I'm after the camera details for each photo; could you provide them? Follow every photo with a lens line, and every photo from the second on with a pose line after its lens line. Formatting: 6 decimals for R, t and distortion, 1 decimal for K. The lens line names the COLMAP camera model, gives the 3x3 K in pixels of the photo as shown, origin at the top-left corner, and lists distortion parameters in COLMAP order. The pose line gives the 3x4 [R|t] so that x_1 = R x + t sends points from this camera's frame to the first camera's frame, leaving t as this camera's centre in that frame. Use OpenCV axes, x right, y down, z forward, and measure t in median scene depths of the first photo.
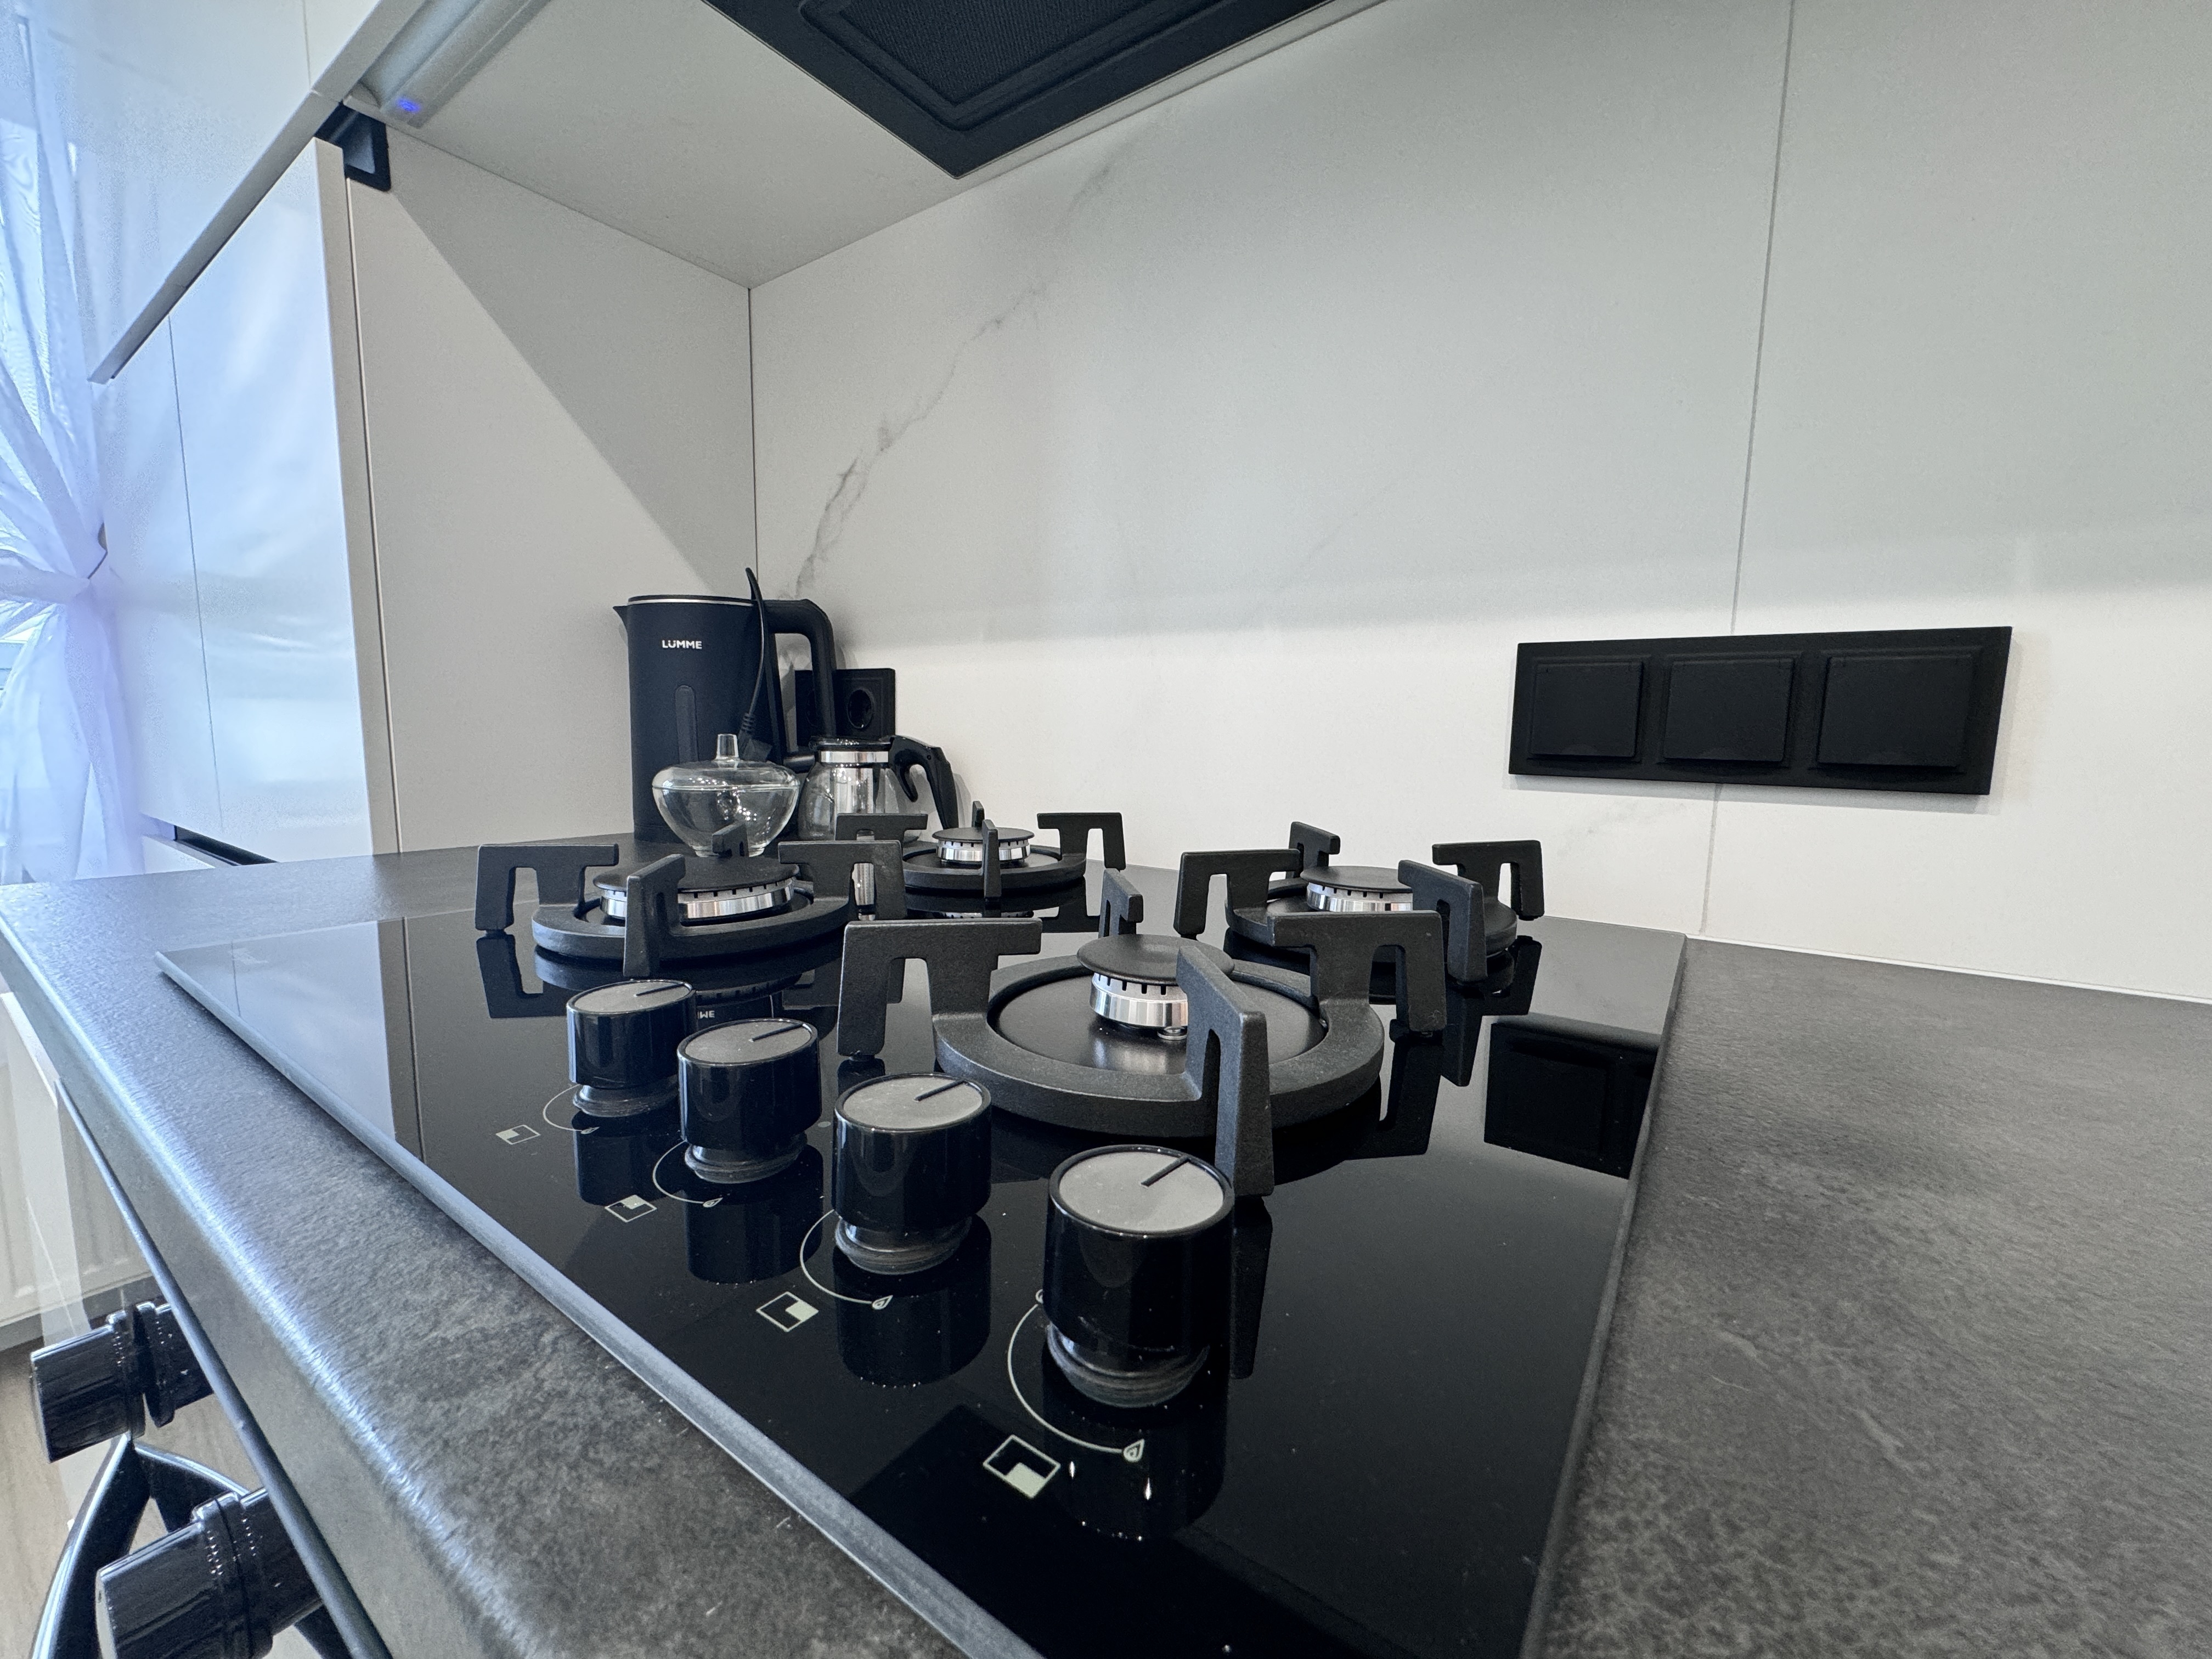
lens RADIAL K [[893.0, 0, 1099.1], [0, 893.0, 825.3], [0, 0, 1]] dist [-0.000804, -0.000048]
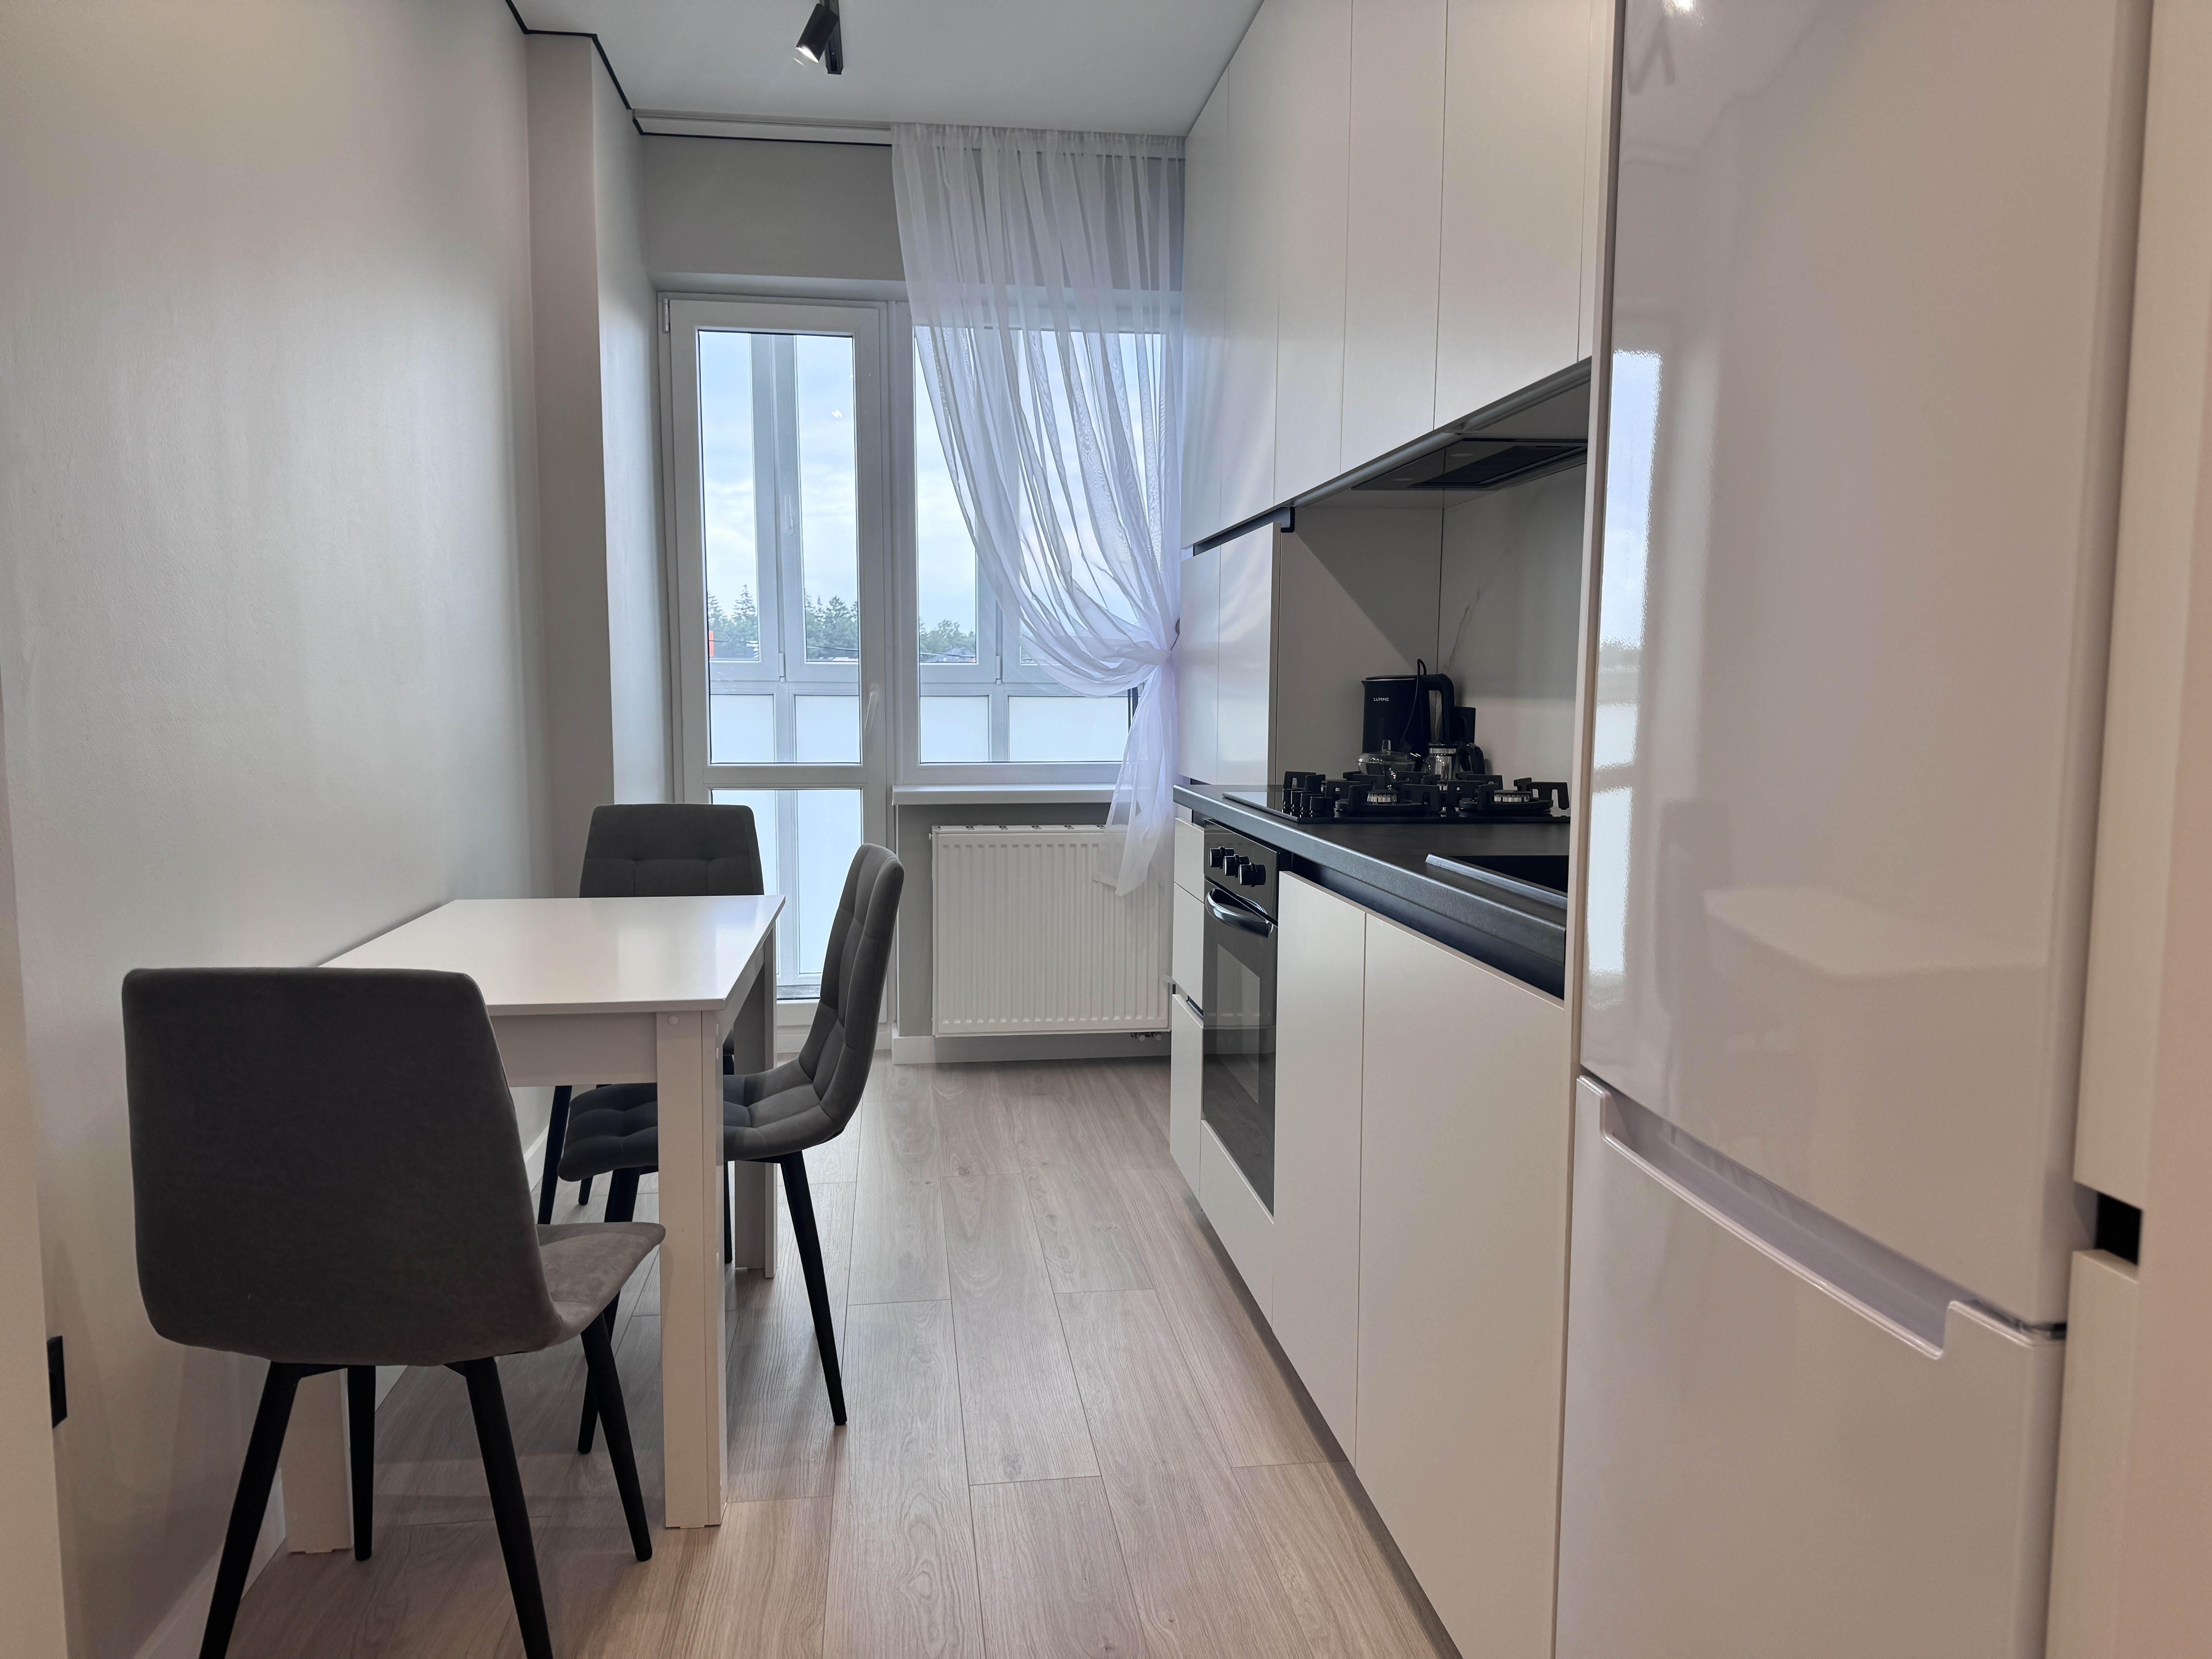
lens RADIAL K [[1565.0, 0, 1108.7], [0, 1565.0, 839.9], [0, 0, 1]] dist [0.073060, -0.094838]
pose [[0.688954, 0.060894, -0.722242, 1.816437], [-0.077777, 0.996922, 0.009861, 0.153994], [0.720620, 0.049380, 0.691570, -2.079267]]
